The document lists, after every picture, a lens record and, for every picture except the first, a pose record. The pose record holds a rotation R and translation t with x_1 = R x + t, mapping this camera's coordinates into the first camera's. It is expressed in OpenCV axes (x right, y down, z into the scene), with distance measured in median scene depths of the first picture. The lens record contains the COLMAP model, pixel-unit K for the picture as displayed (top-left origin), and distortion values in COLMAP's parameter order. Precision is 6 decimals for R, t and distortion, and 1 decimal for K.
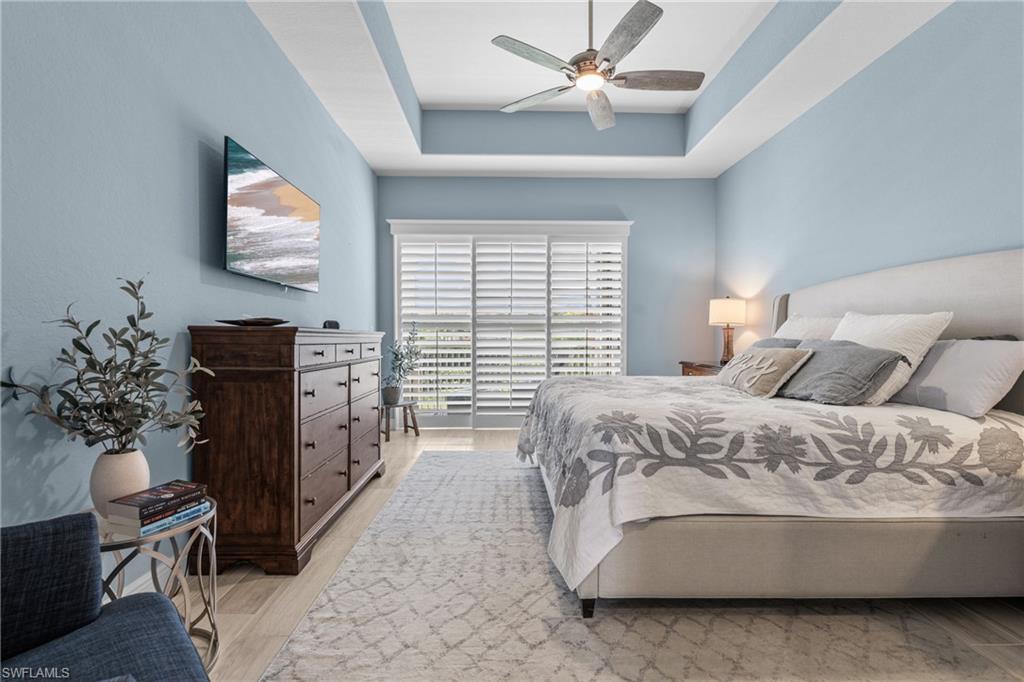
lens RADIAL K [[450.6, 0, 511.9], [0, 450.6, 340.9], [0, 0, 1]] dist [-0.006618, 0.000008]
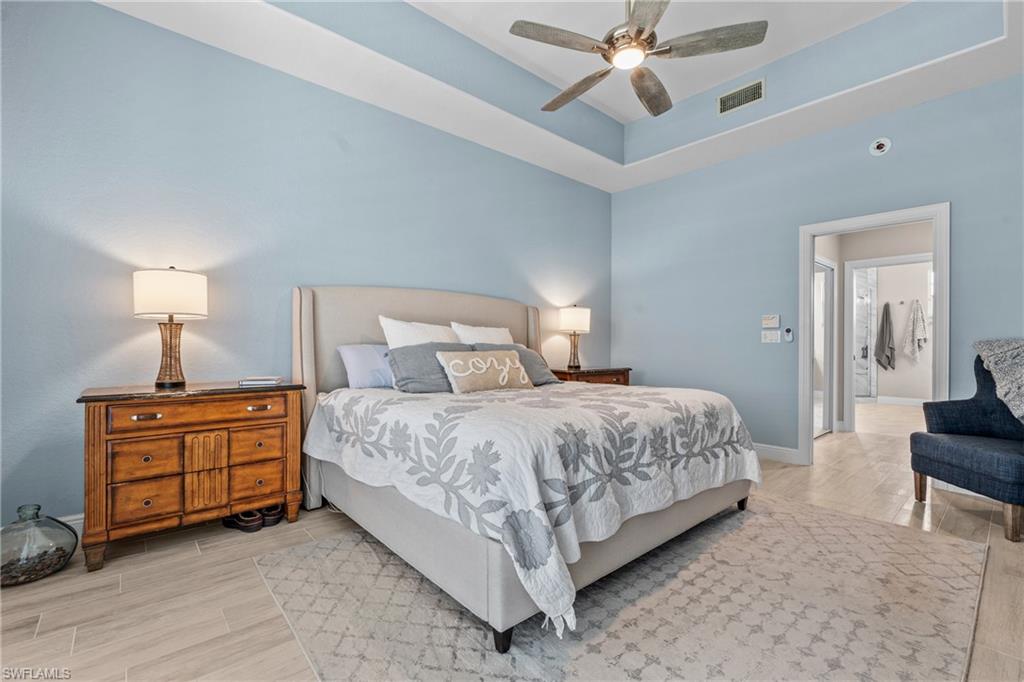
lens RADIAL K [[450.6, 0, 508.4], [0, 450.6, 342.2], [0, 0, 1]] dist [-0.006618, 0.000008]
pose [[-0.639421, -0.005972, 0.768834, -0.357792], [-0.000691, 0.999974, 0.007193, -0.016134], [-0.768857, 0.004068, -0.639408, 1.737952]]
